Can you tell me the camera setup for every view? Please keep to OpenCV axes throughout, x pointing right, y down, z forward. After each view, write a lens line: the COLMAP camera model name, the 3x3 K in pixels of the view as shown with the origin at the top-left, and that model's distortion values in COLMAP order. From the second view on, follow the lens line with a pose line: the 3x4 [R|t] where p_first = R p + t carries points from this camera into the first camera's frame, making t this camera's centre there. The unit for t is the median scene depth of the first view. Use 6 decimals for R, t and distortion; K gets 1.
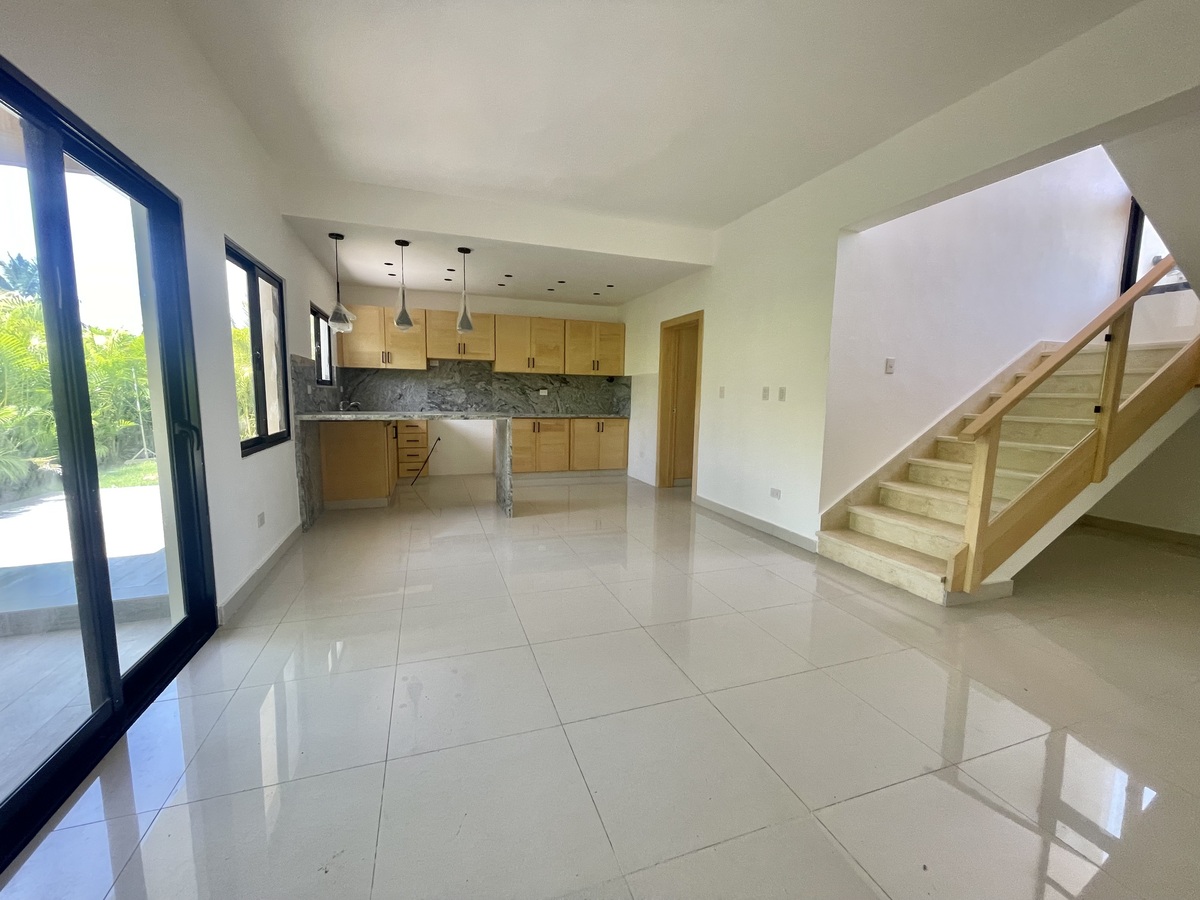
lens RADIAL K [[485.9, 0, 600.0], [0, 485.9, 450.0], [0, 0, 1]] dist [0.001533, 0.000349]
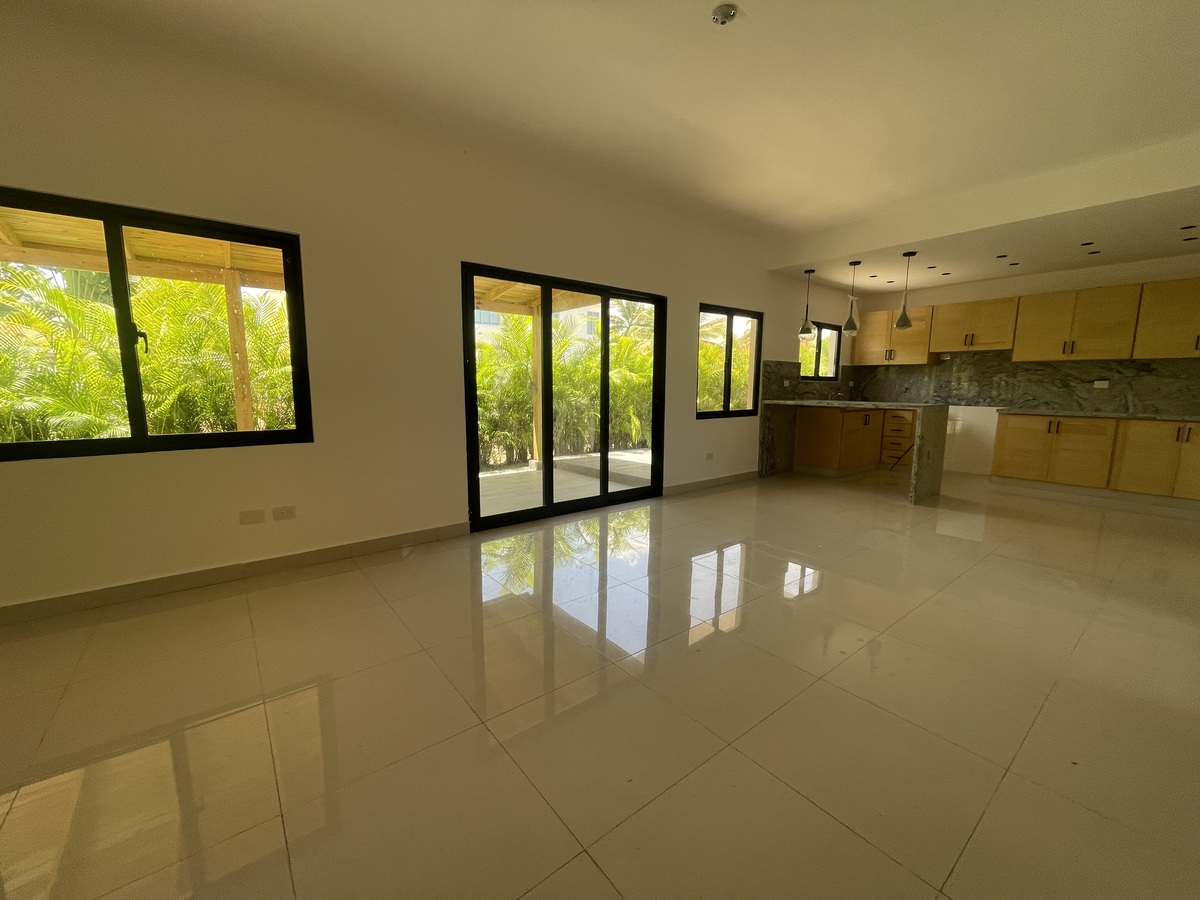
lens RADIAL K [[485.9, 0, 600.0], [0, 485.9, 450.0], [0, 0, 1]] dist [0.001533, 0.000349]
pose [[0.308868, 0.112178, -0.944466, 0.407164], [-0.112260, 0.990379, 0.080919, 0.010437], [0.944457, 0.081032, 0.318490, 0.025278]]
